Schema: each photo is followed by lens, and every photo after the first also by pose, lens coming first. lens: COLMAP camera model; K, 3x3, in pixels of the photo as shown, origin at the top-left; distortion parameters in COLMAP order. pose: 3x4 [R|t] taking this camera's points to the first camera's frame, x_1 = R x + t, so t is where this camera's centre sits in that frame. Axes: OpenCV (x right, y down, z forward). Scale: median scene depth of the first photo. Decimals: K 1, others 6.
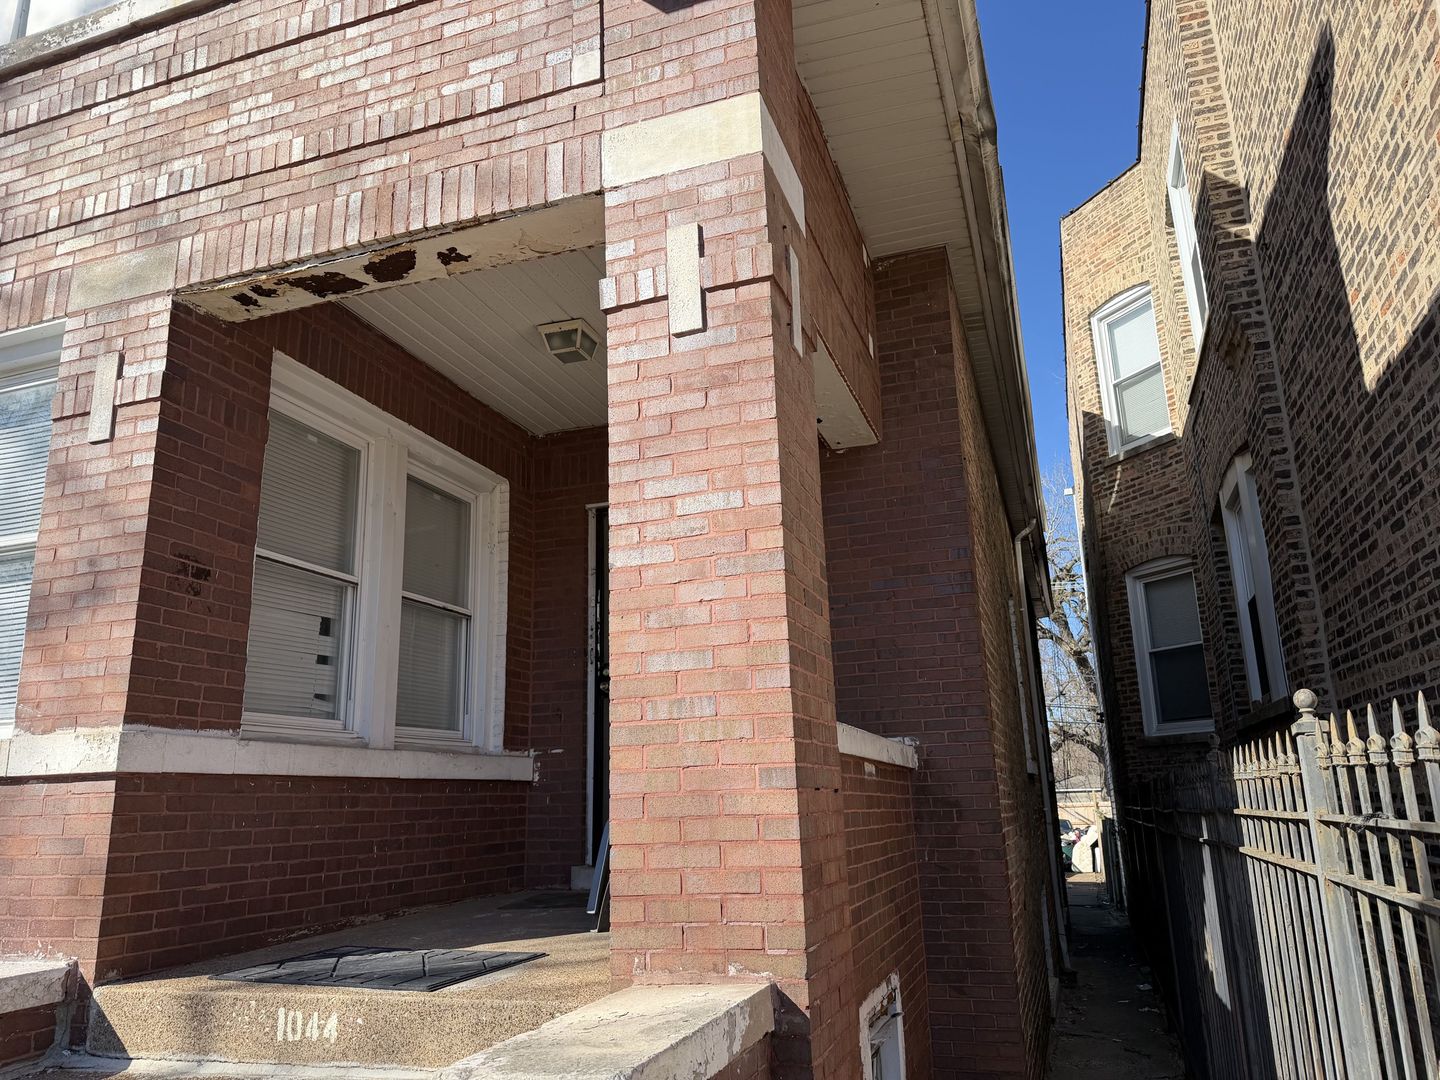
lens RADIAL K [[1009.7, 0, 725.0], [0, 1009.7, 551.0], [0, 0, 1]] dist [0.039487, -0.057862]
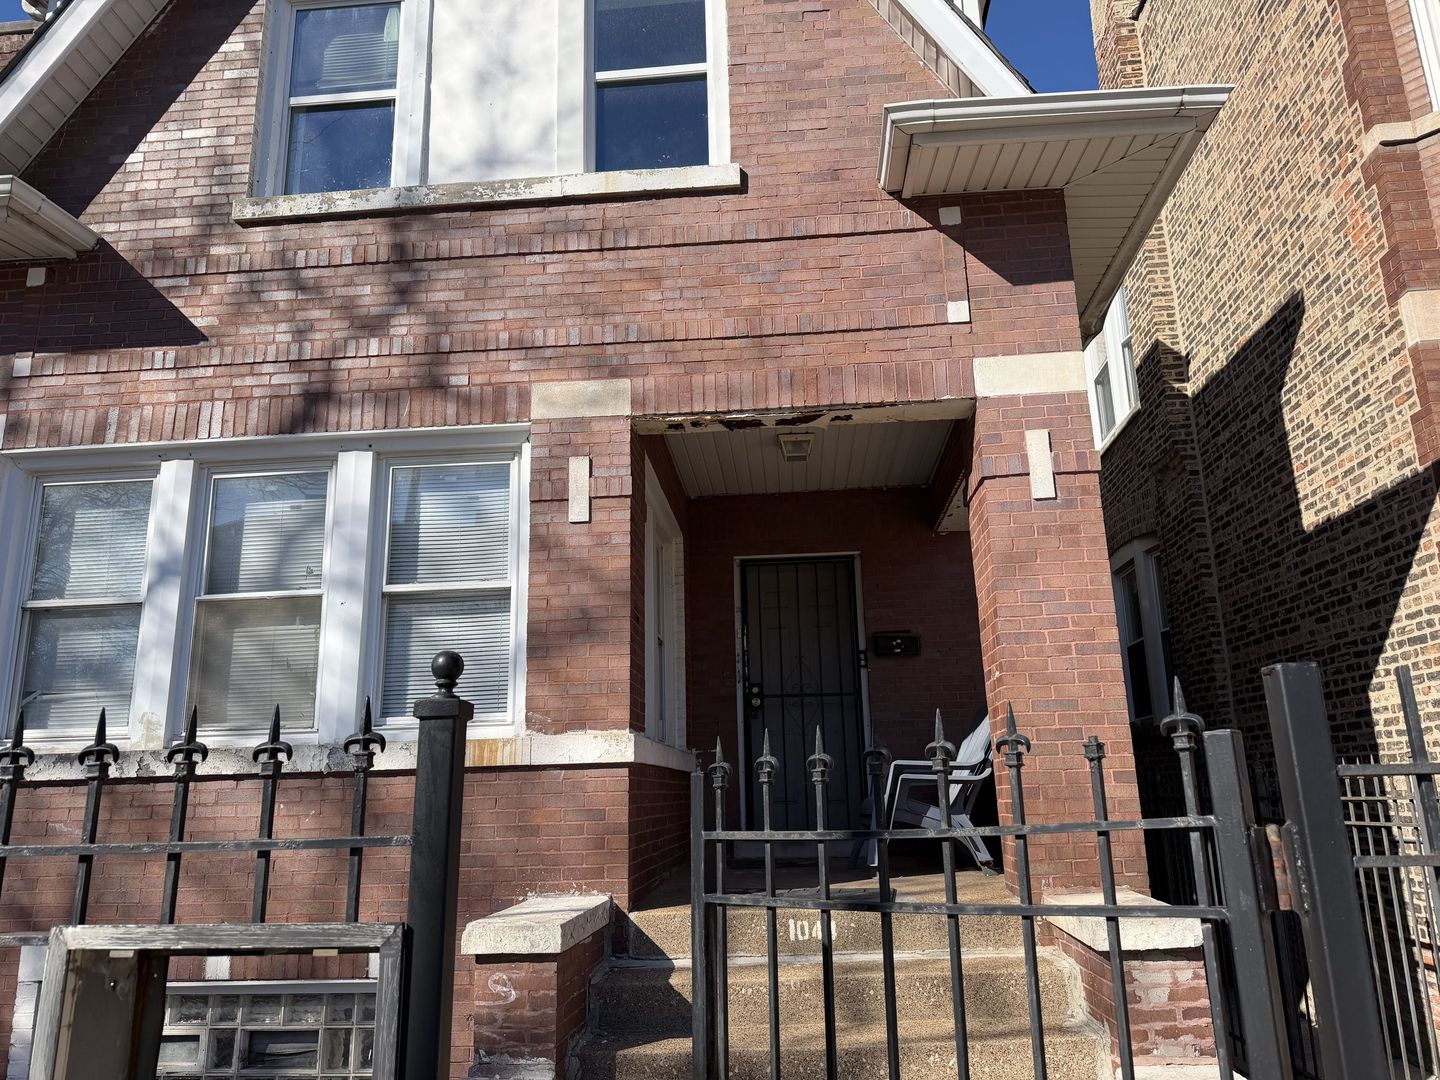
lens RADIAL K [[1009.7, 0, 718.2], [0, 1009.7, 539.0], [0, 0, 1]] dist [0.039487, -0.057862]
pose [[0.971019, 0.069596, 0.228644, -0.581686], [-0.067741, 0.997575, -0.015959, -0.059213], [-0.229201, 0.000008, 0.973379, -0.296040]]
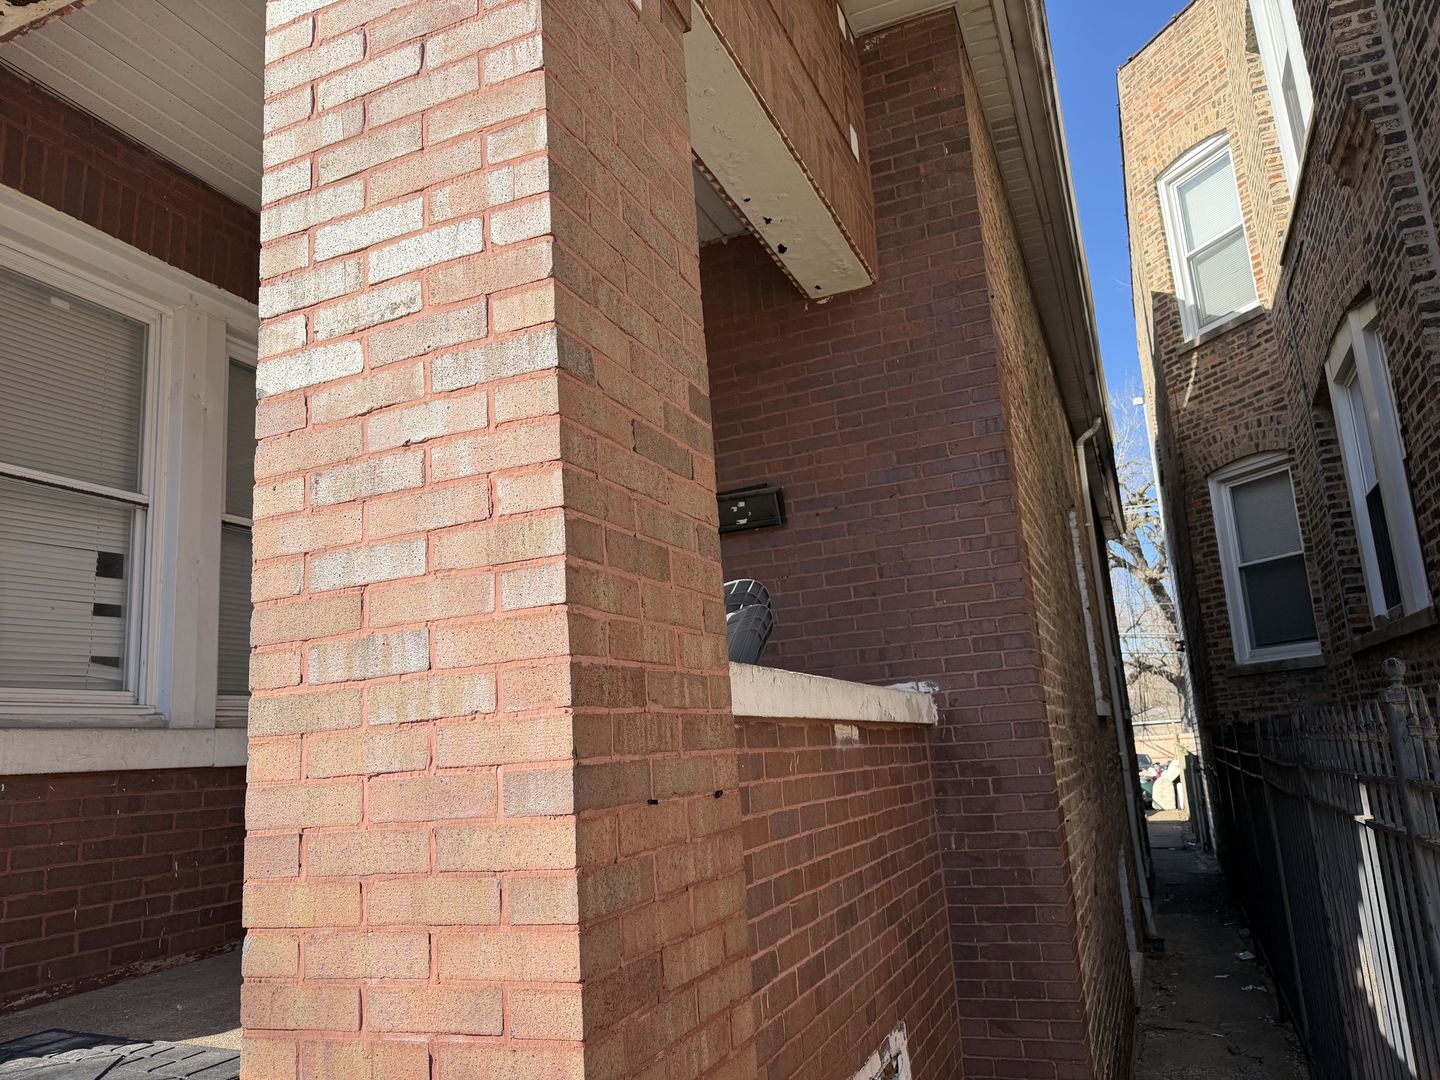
lens RADIAL K [[1009.7, 0, 734.7], [0, 1009.7, 553.2], [0, 0, 1]] dist [0.039487, -0.057862]
pose [[0.997364, -0.048185, -0.054253, 0.098359], [0.051064, 0.997288, 0.052997, 0.051310], [0.051552, -0.055628, 0.997120, 0.300096]]
